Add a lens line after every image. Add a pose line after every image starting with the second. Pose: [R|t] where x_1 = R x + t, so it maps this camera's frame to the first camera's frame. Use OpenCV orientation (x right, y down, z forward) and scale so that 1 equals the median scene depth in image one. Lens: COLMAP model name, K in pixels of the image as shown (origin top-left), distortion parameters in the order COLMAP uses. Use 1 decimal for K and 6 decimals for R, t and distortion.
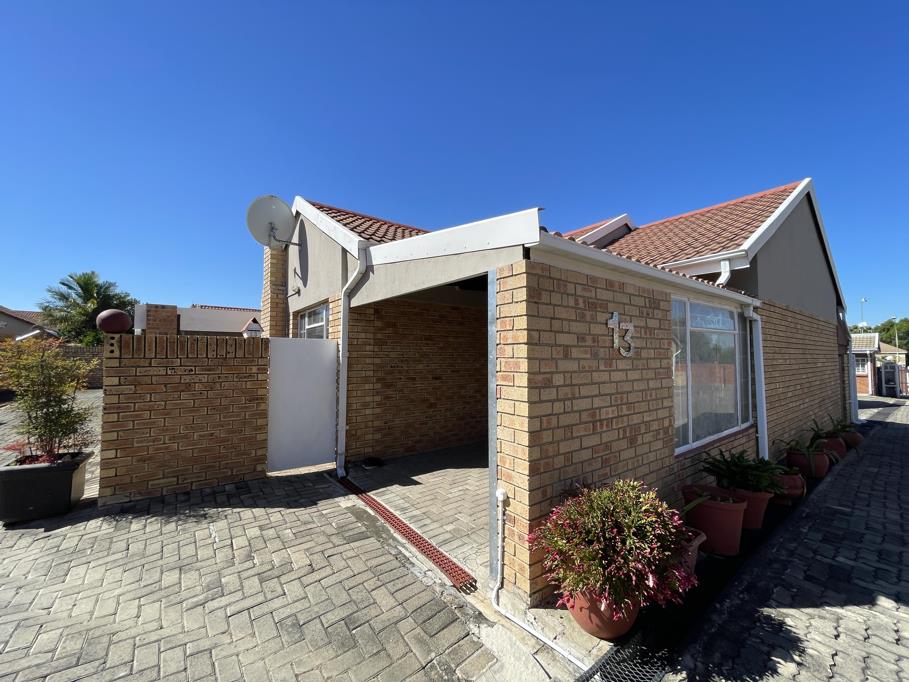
lens RADIAL K [[365.7, 0, 454.5], [0, 365.7, 340.2], [0, 0, 1]] dist [-0.000967, -0.000313]
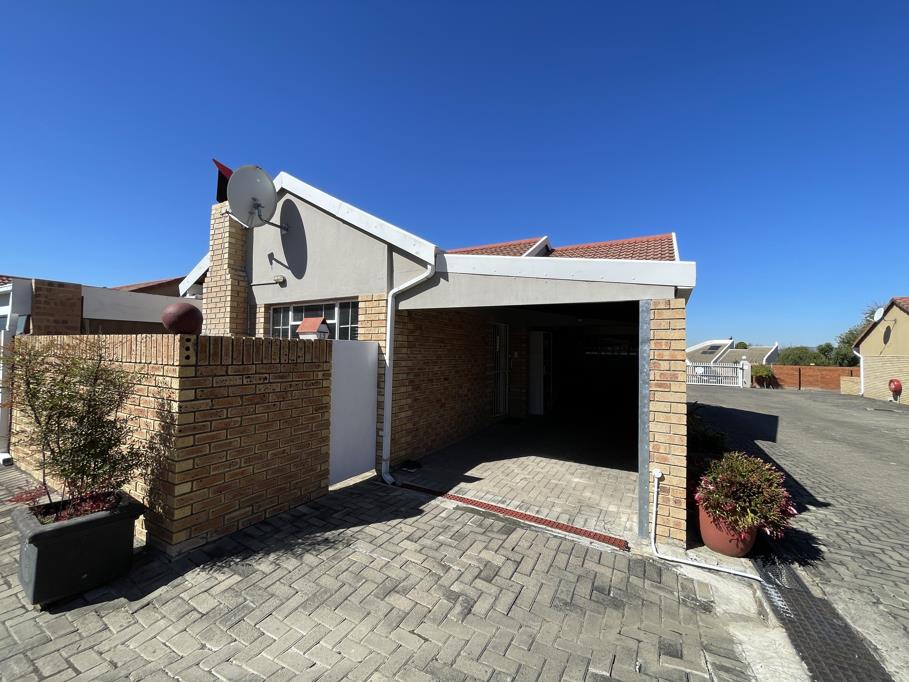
lens RADIAL K [[365.7, 0, 453.4], [0, 365.7, 340.6], [0, 0, 1]] dist [-0.000967, -0.000313]
pose [[0.916467, 0.025477, 0.399298, -0.715501], [-0.034201, 0.999306, 0.014736, -0.034860], [-0.398646, -0.027161, 0.916703, 0.058248]]
